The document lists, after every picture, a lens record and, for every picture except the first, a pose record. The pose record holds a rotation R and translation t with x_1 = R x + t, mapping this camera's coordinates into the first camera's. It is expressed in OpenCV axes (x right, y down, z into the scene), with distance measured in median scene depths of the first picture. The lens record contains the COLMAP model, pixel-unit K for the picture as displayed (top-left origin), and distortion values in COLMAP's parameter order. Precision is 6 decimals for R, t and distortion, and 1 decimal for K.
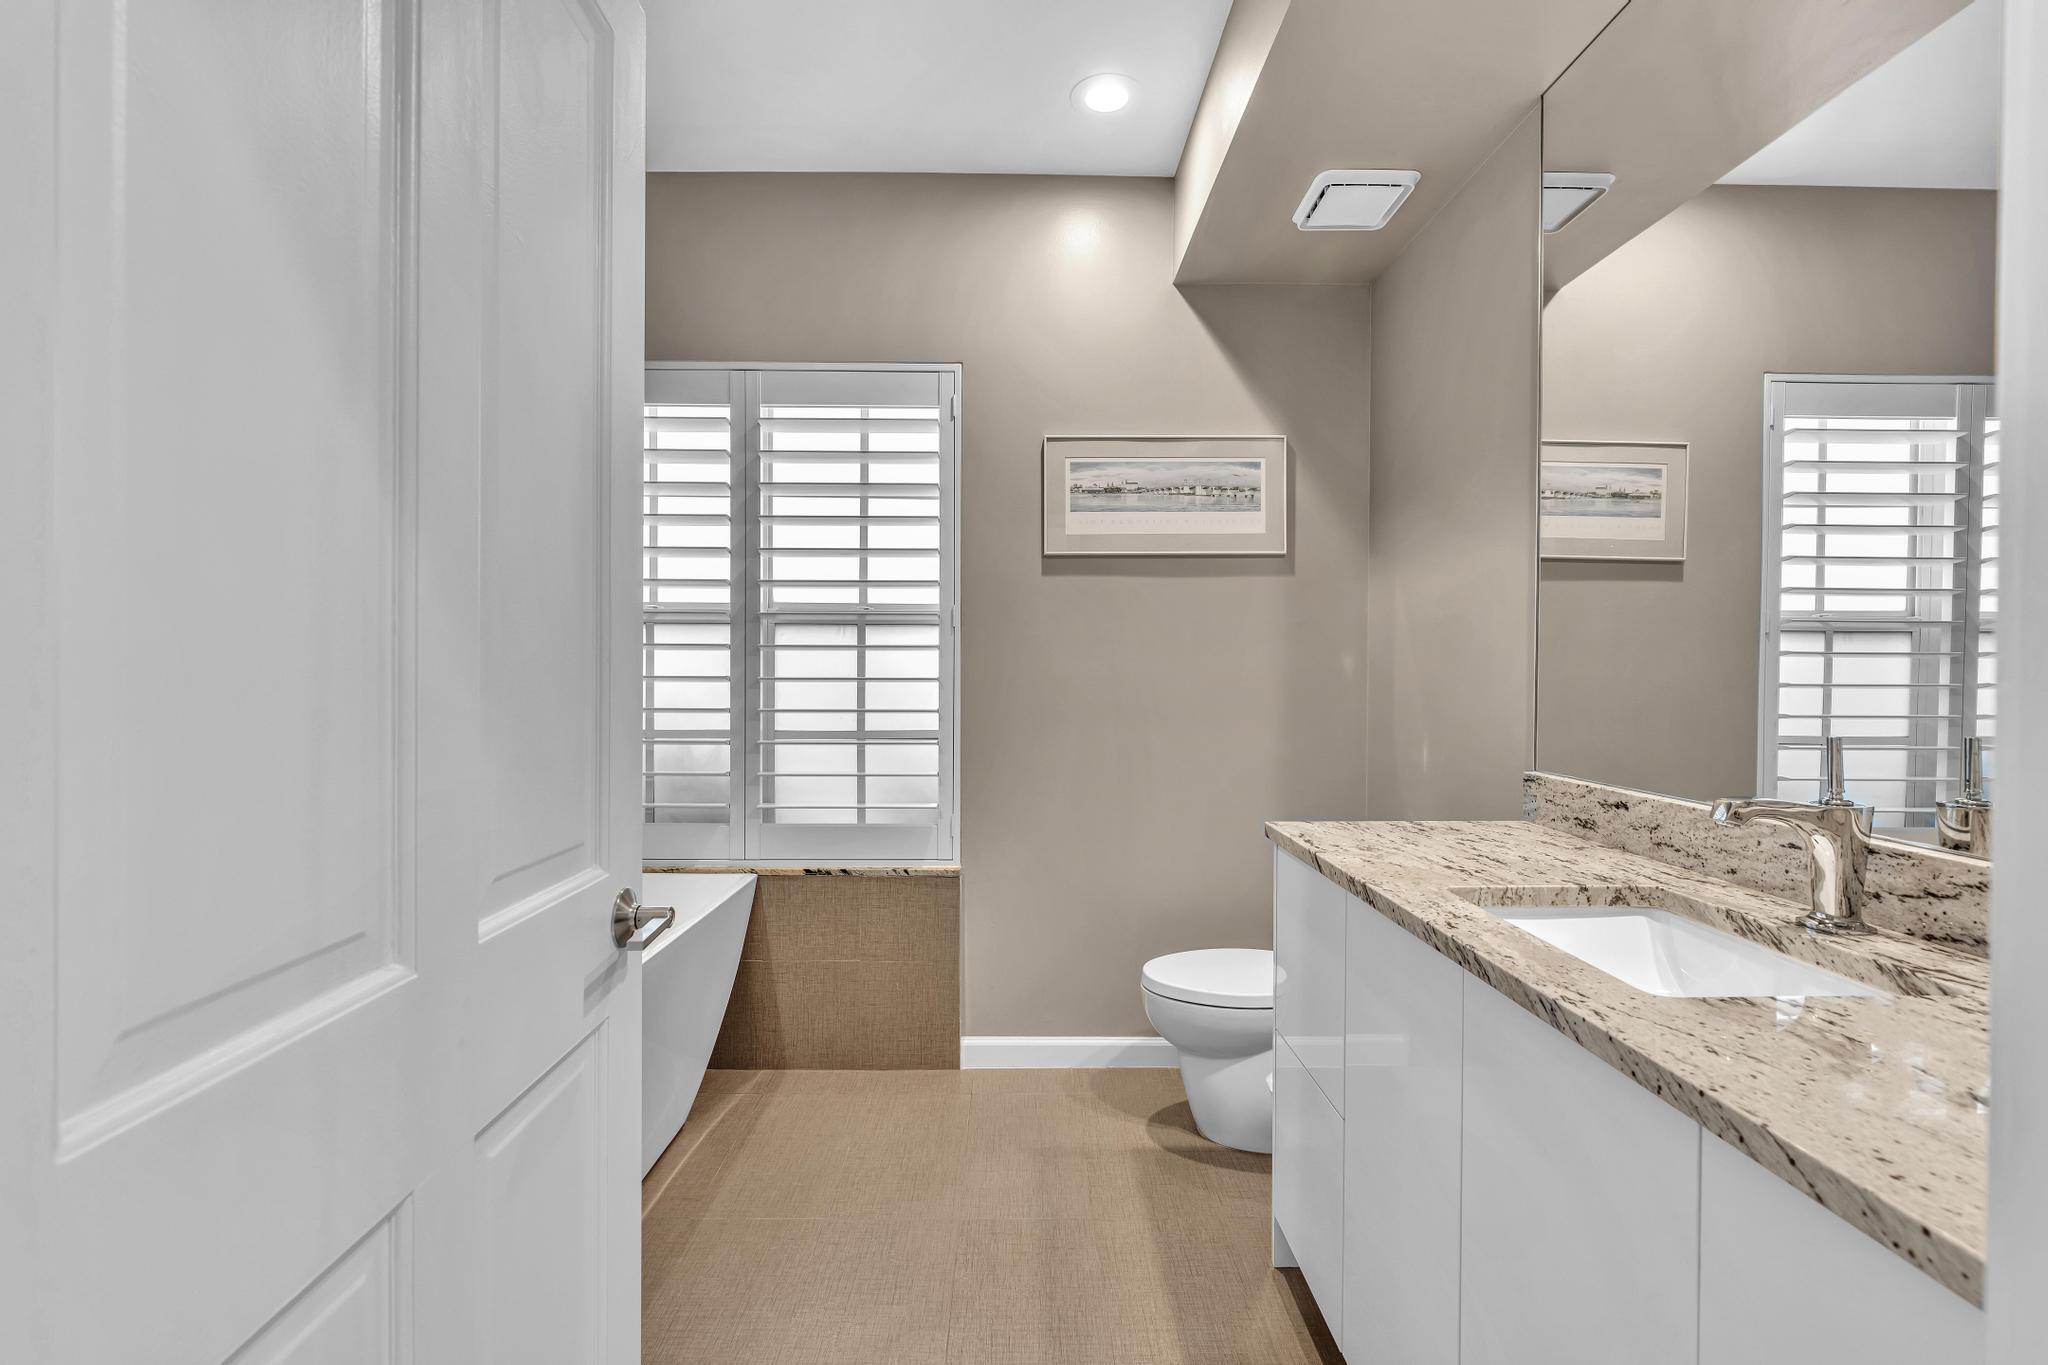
lens RADIAL K [[919.6, 0, 1024.0], [0, 919.6, 682.5], [0, 0, 1]] dist [-0.001379, 0.000664]
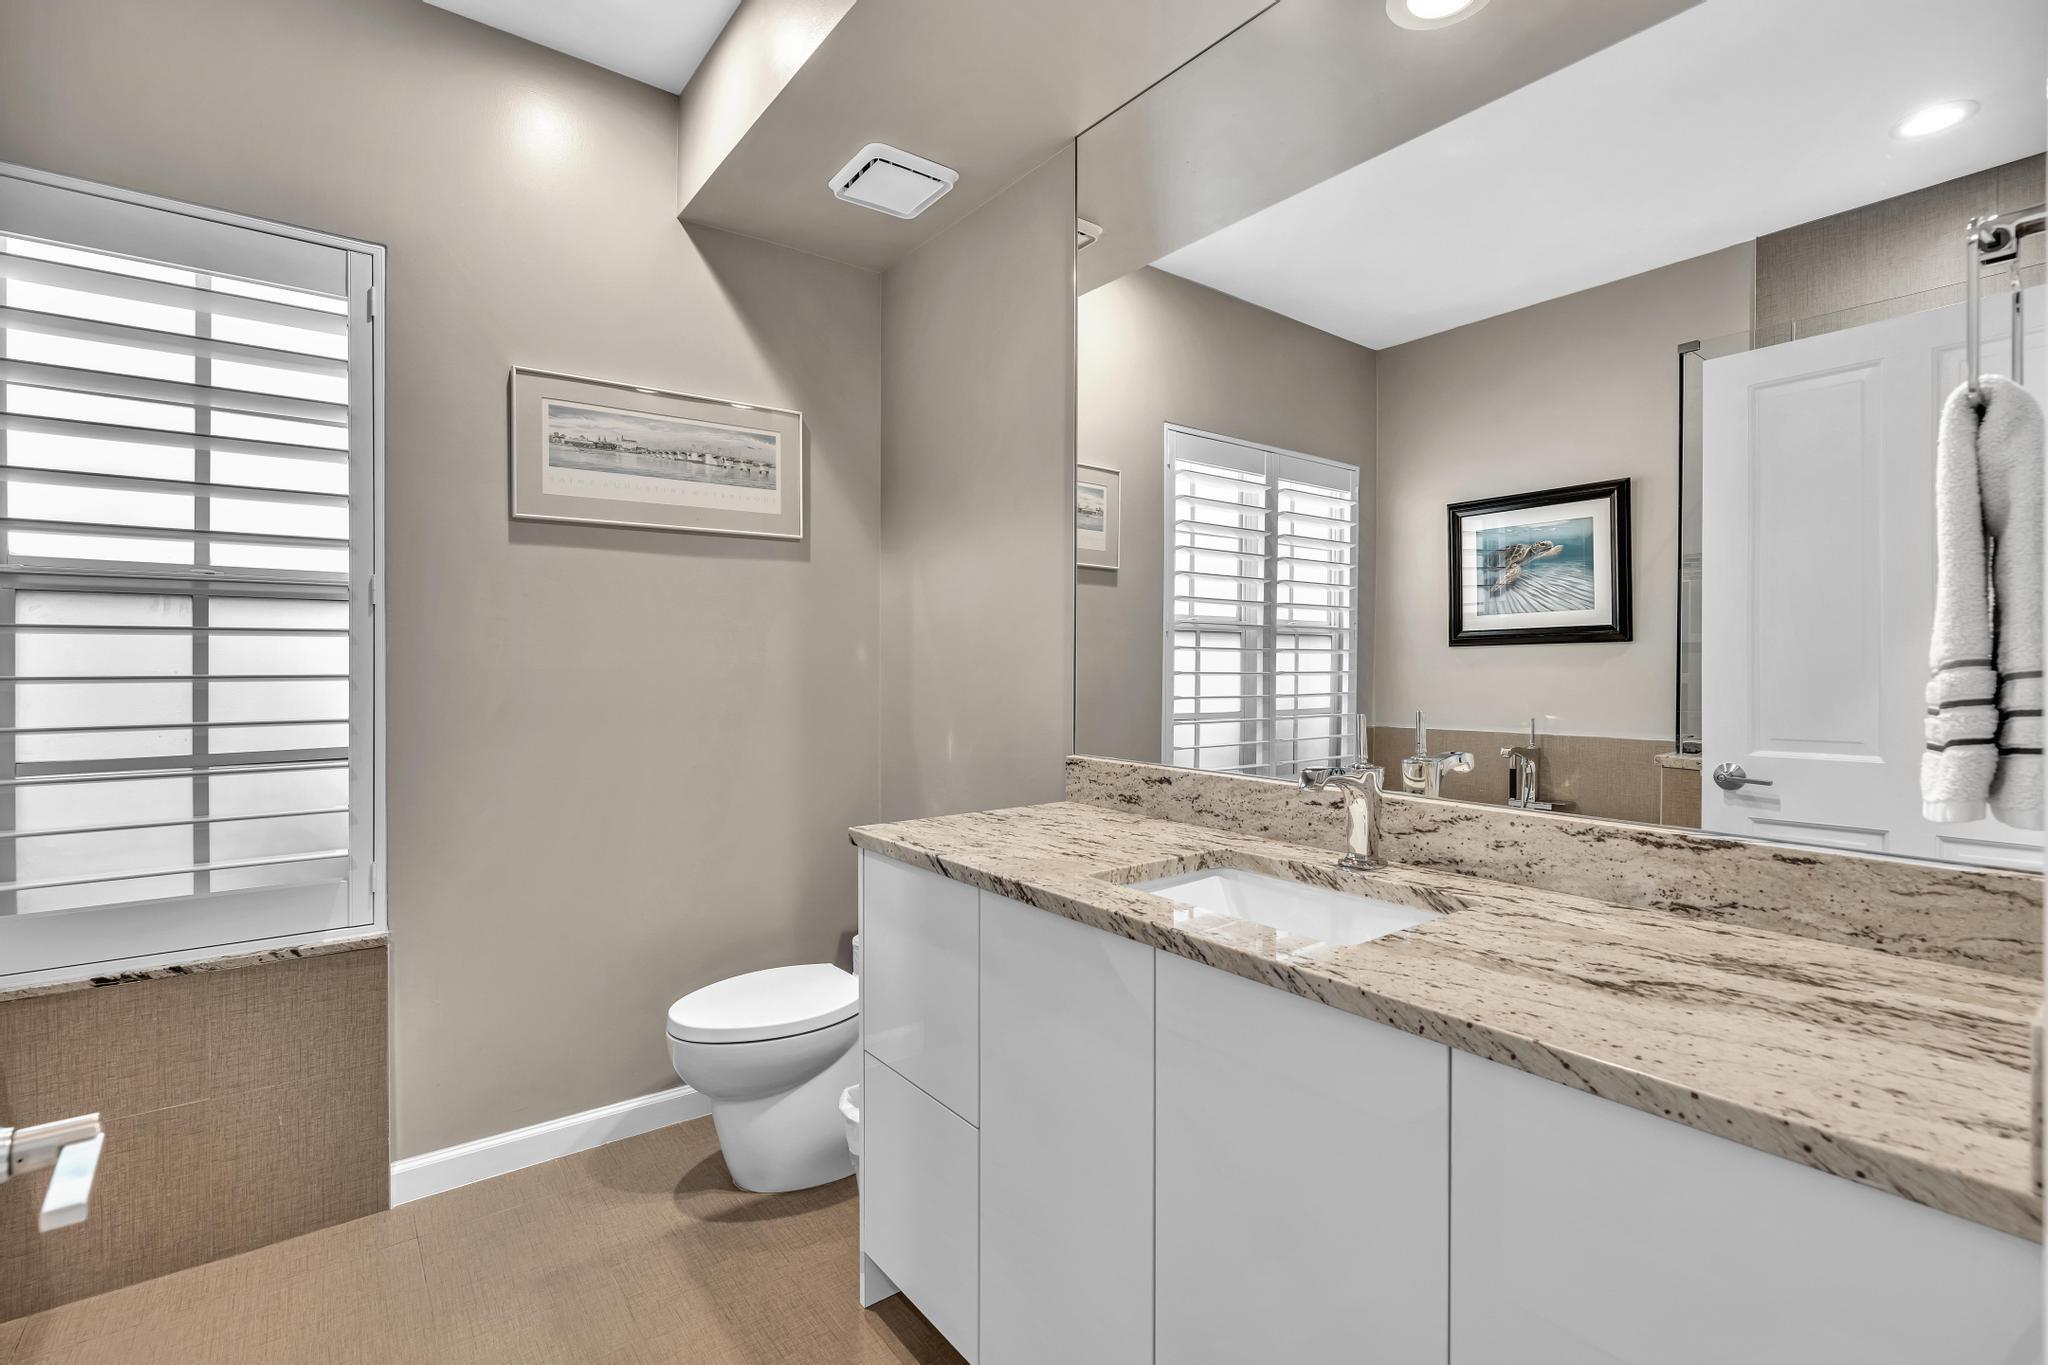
lens RADIAL K [[944.0, 0, 1028.1], [0, 944.0, 670.9], [0, 0, 1]] dist [-0.014708, 0.009424]
pose [[0.803158, -0.007969, 0.595712, -0.104757], [0.010774, 0.999941, -0.001149, -0.001443], [-0.595668, 0.007341, 0.803197, 0.094134]]
